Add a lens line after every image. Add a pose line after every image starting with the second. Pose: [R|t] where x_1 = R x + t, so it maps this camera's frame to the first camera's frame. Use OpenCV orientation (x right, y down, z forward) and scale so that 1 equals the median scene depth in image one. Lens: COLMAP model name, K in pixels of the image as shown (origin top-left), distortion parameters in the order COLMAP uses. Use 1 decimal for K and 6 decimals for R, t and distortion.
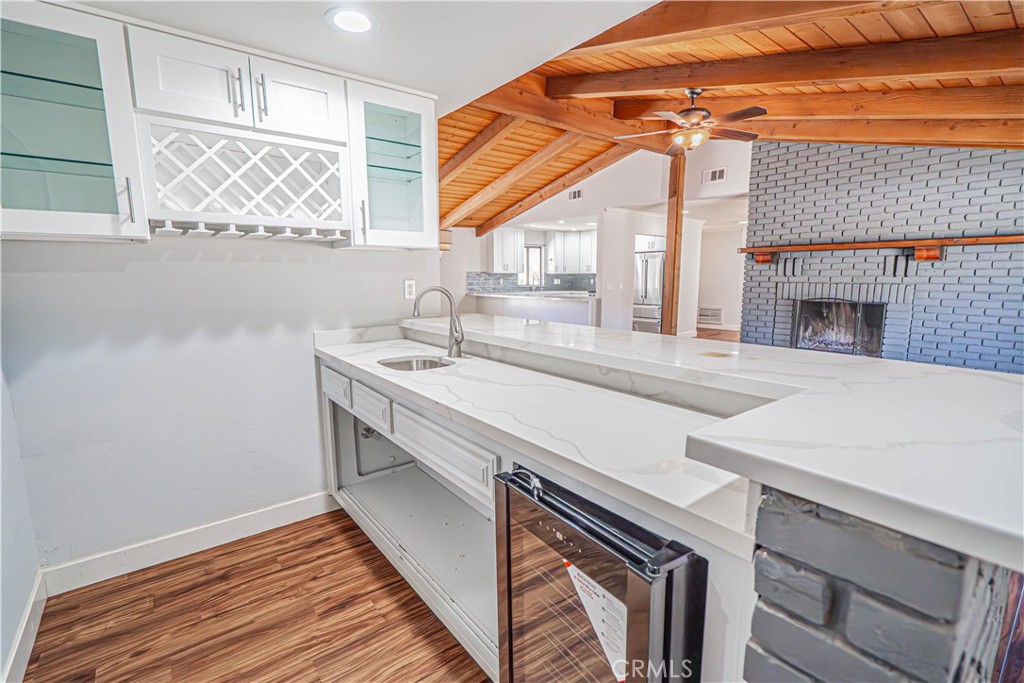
lens RADIAL K [[460.3, 0, 510.4], [0, 460.3, 345.1], [0, 0, 1]] dist [-0.001913, 0.000476]
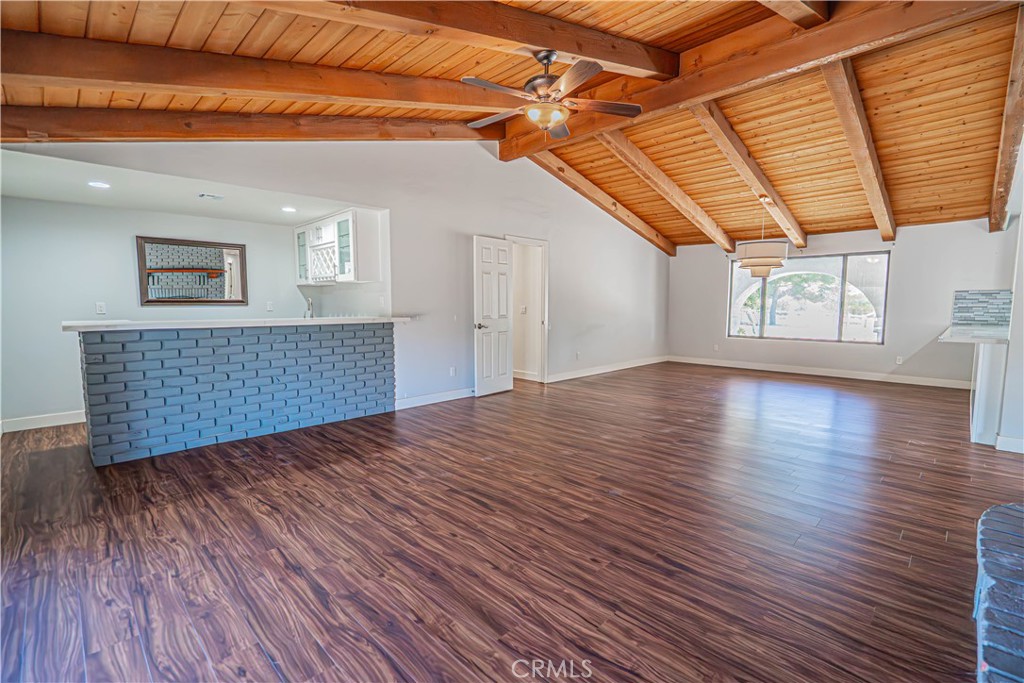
lens RADIAL K [[435.4, 0, 512.0], [0, 435.4, 341.5], [0, 0, 1]] dist [-0.000421, 0.000054]
pose [[0.108658, 0.090413, -0.989959, 0.400001], [-0.151086, 0.985788, 0.073448, -0.040632], [0.982531, 0.141588, 0.120774, 0.326276]]
